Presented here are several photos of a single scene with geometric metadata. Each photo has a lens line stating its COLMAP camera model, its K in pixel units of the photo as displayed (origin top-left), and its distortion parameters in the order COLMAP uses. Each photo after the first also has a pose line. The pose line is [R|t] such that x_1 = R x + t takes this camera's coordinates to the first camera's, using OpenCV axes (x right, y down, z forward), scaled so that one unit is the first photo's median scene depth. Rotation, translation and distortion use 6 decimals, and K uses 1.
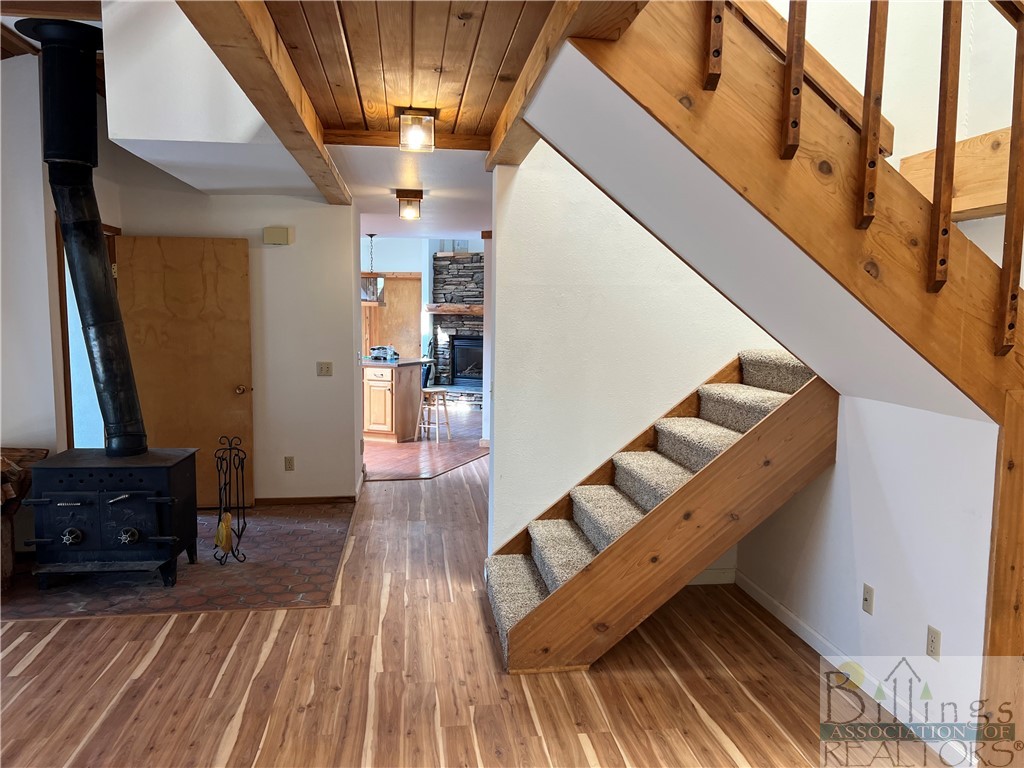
lens RADIAL K [[769.5, 0, 512.5], [0, 769.5, 385.5], [0, 0, 1]] dist [0.005071, -0.012710]
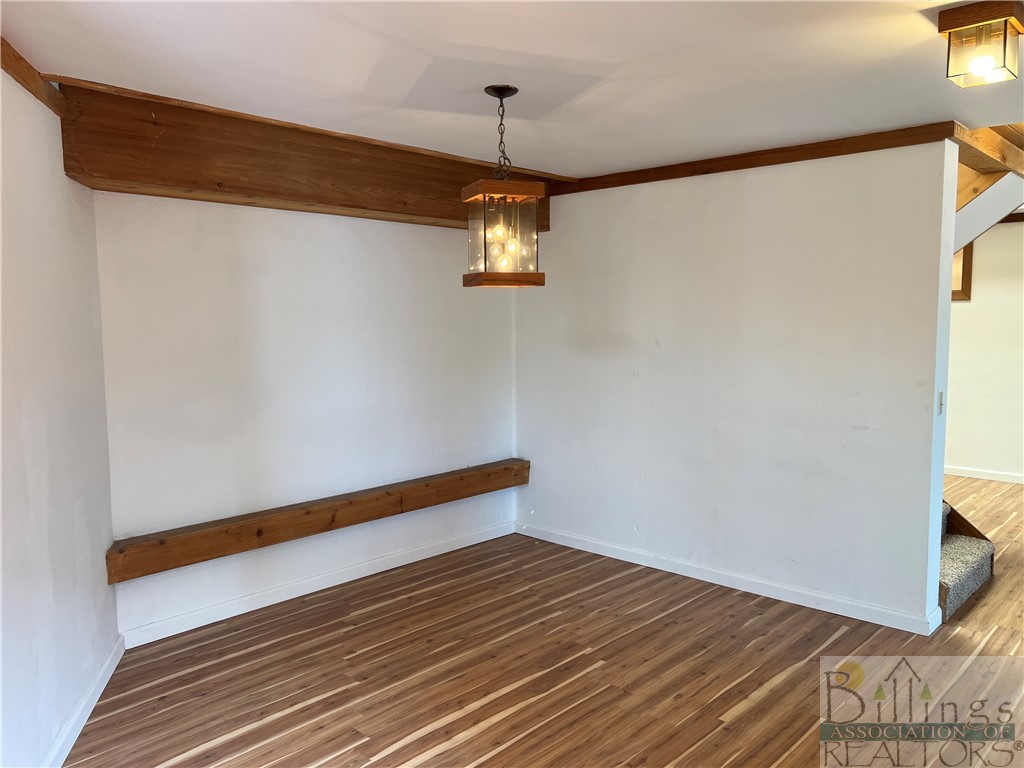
lens RADIAL K [[769.5, 0, 513.5], [0, 769.5, 380.8], [0, 0, 1]] dist [0.005071, -0.012710]
pose [[-0.625192, -0.082226, 0.776128, -0.180844], [0.076378, 0.983216, 0.165690, -0.090220], [-0.776725, 0.162867, -0.608418, 0.873480]]
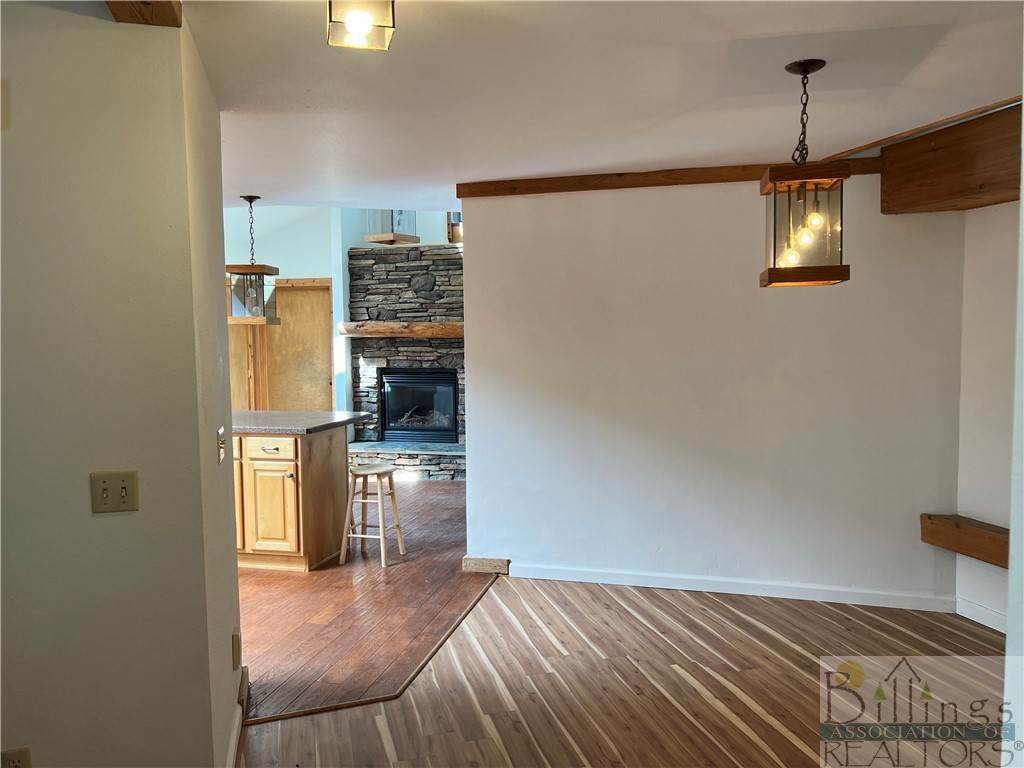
lens RADIAL K [[769.5, 0, 534.0], [0, 769.5, 371.0], [0, 0, 1]] dist [0.005071, -0.012710]
pose [[0.986422, -0.032851, 0.160913, -0.074043], [0.040550, 0.998173, -0.044794, -0.036540], [-0.159148, 0.050711, 0.985952, 0.420583]]
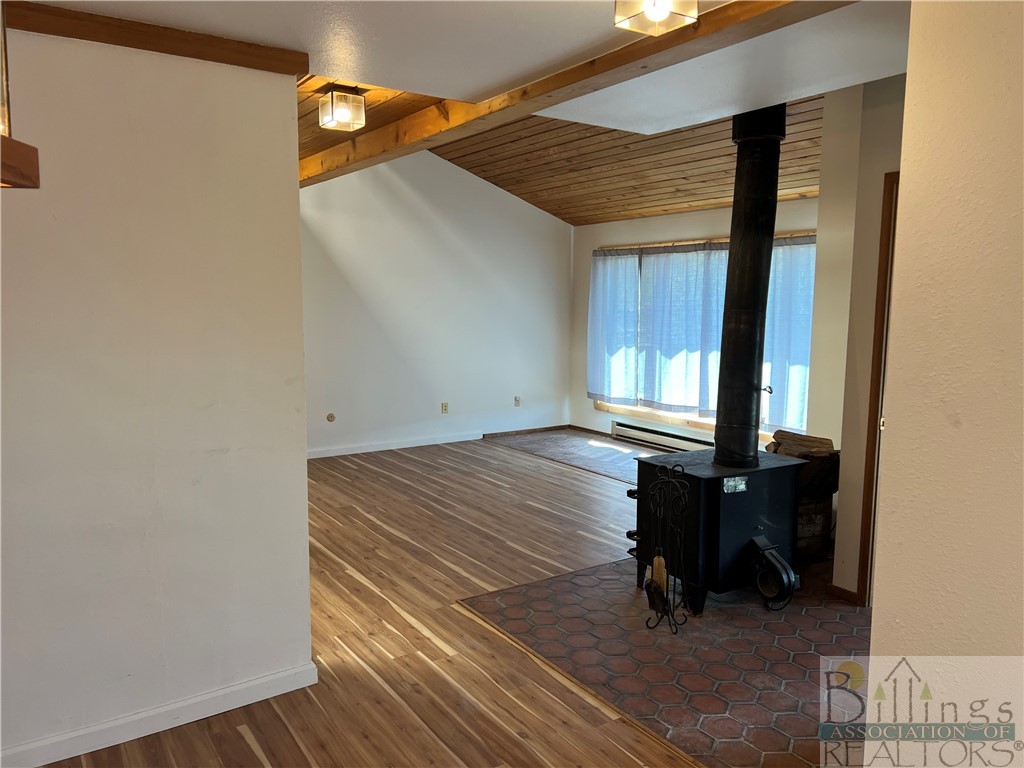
lens RADIAL K [[769.5, 0, 517.7], [0, 769.5, 383.5], [0, 0, 1]] dist [0.005071, -0.012710]
pose [[-0.897381, 0.030184, -0.440223, 0.046169], [-0.064539, 0.977950, 0.198615, -0.074482], [0.436511, 0.206645, -0.875646, 0.786323]]
